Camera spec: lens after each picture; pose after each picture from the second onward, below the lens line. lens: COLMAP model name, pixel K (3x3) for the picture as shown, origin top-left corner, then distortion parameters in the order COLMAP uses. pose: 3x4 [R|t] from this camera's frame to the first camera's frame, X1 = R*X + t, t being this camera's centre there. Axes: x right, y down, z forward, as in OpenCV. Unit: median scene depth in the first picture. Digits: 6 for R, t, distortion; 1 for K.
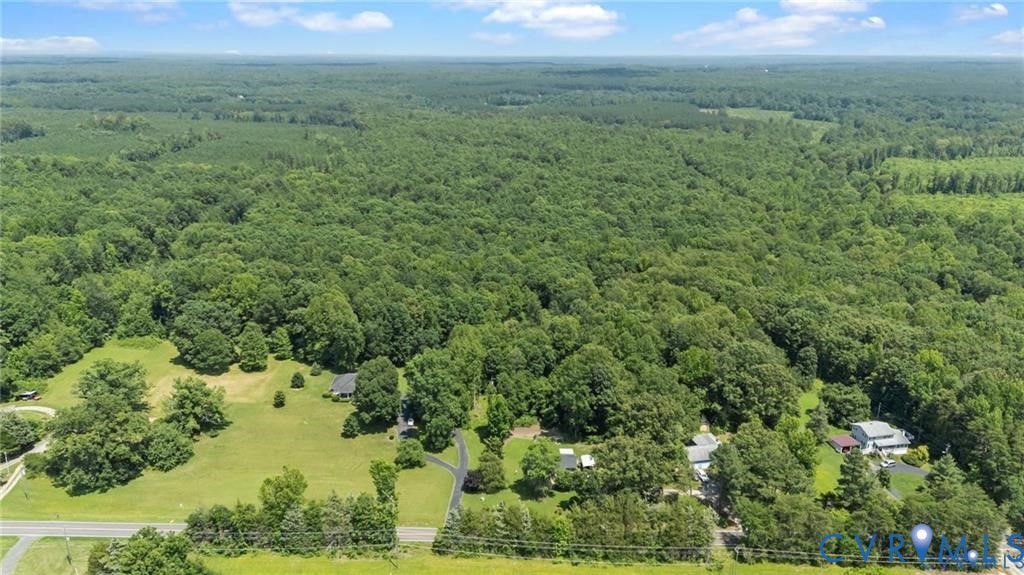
lens RADIAL K [[723.9, 0, 512.0], [0, 723.9, 287.5], [0, 0, 1]] dist [0.053828, -0.055837]
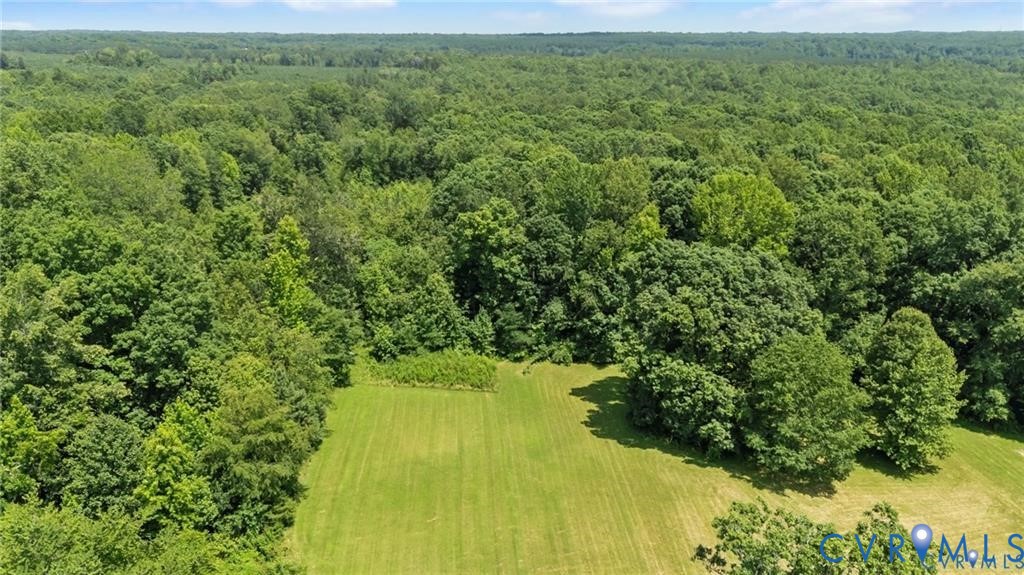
lens RADIAL K [[723.9, 0, 512.0], [0, 723.9, 287.5], [0, 0, 1]] dist [0.053828, -0.055837]
pose [[0.999247, -0.005071, 0.038459, -0.129328], [0.004375, 0.999826, 0.018140, 0.007718], [-0.038544, -0.017959, 0.999096, 0.170674]]
